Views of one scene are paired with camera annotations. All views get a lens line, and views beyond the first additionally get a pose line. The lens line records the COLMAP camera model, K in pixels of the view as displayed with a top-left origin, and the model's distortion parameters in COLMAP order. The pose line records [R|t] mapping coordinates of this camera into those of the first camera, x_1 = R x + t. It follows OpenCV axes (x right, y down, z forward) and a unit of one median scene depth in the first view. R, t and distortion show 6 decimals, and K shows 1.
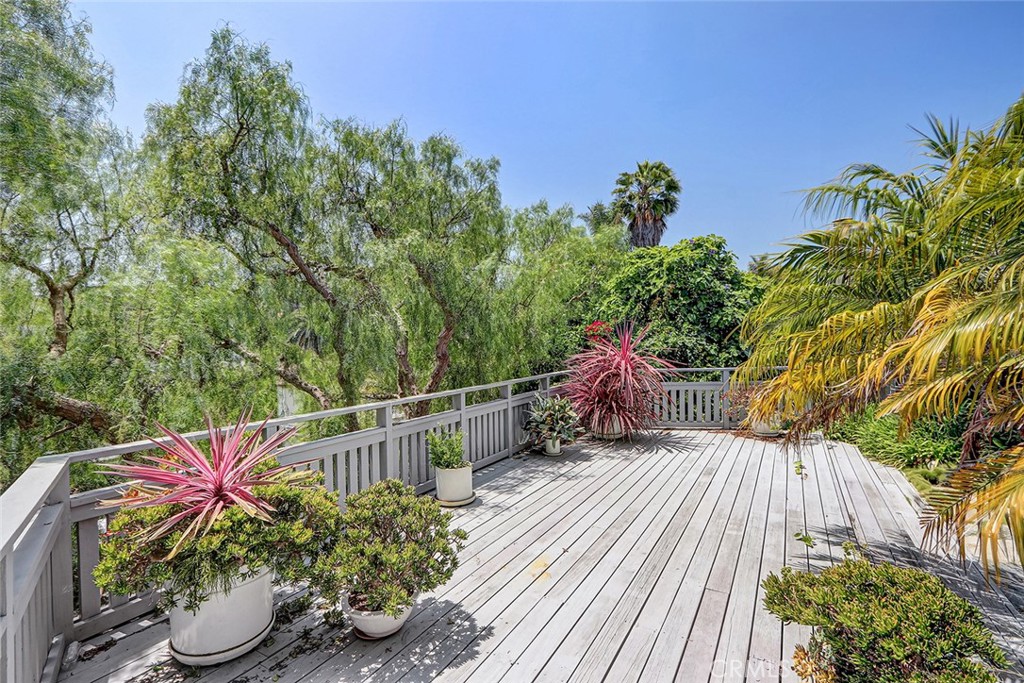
lens RADIAL K [[468.6, 0, 483.5], [0, 468.6, 354.6], [0, 0, 1]] dist [-0.000320, 0.000493]
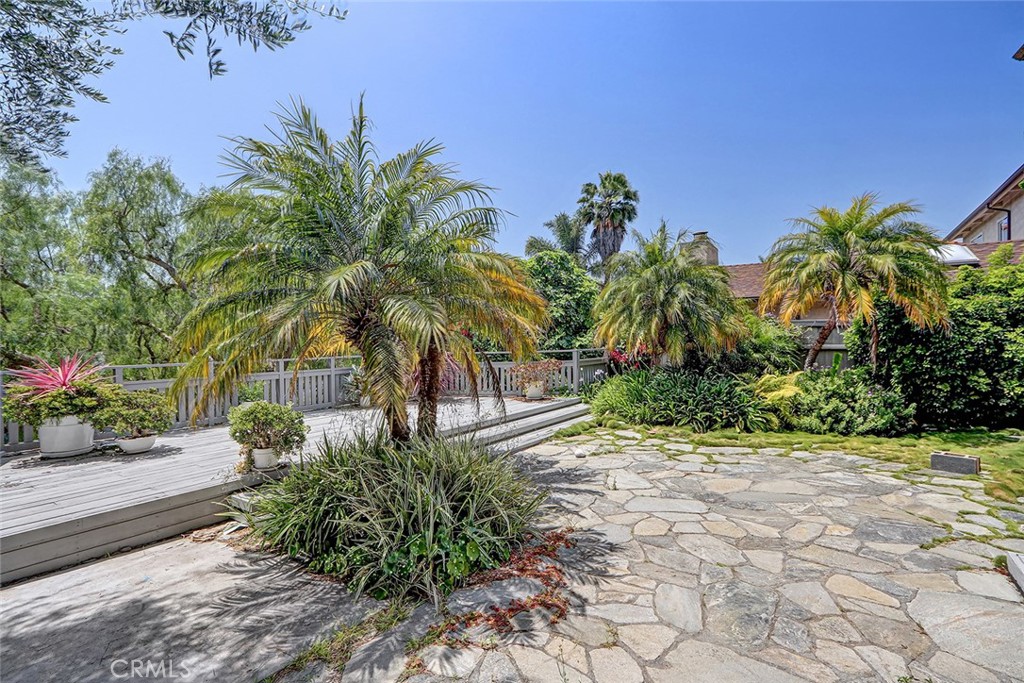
lens RADIAL K [[468.6, 0, 486.8], [0, 468.6, 358.9], [0, 0, 1]] dist [-0.000320, 0.000493]
pose [[0.996244, 0.000313, -0.086594, 0.270626], [-0.000029, 0.999995, 0.003278, 0.024479], [0.086595, -0.003263, 0.996238, -0.174479]]
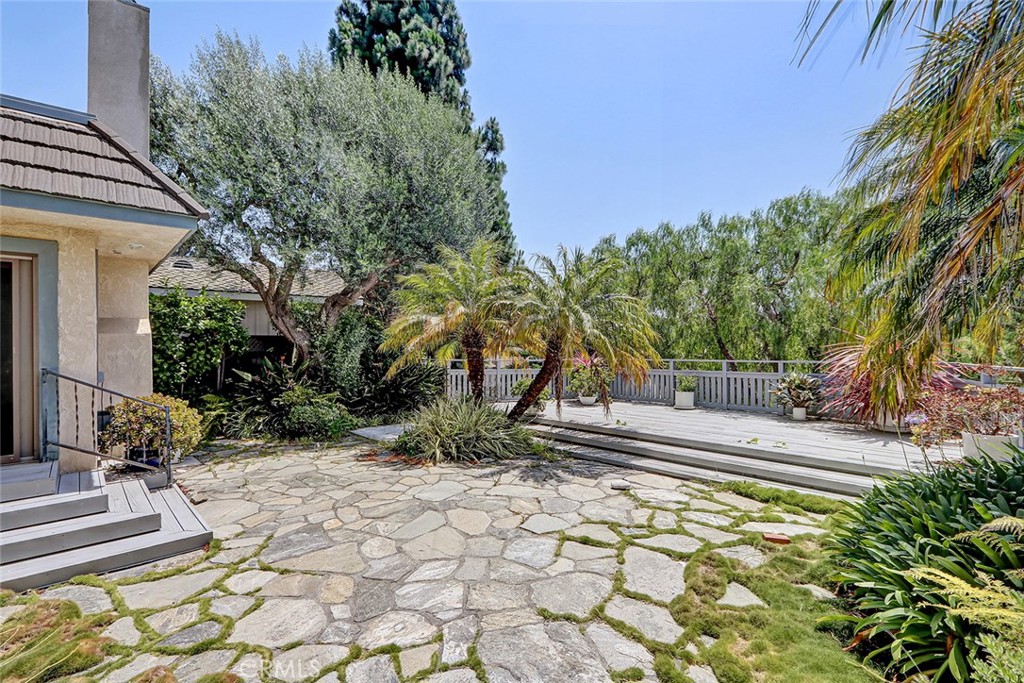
lens RADIAL K [[468.6, 0, 495.4], [0, 468.6, 344.3], [0, 0, 1]] dist [-0.000320, 0.000493]
pose [[-0.294009, 0.003413, -0.955797, 0.657816], [-0.021668, 0.999713, 0.010235, 0.006503], [0.955557, 0.023719, -0.293851, 0.246295]]
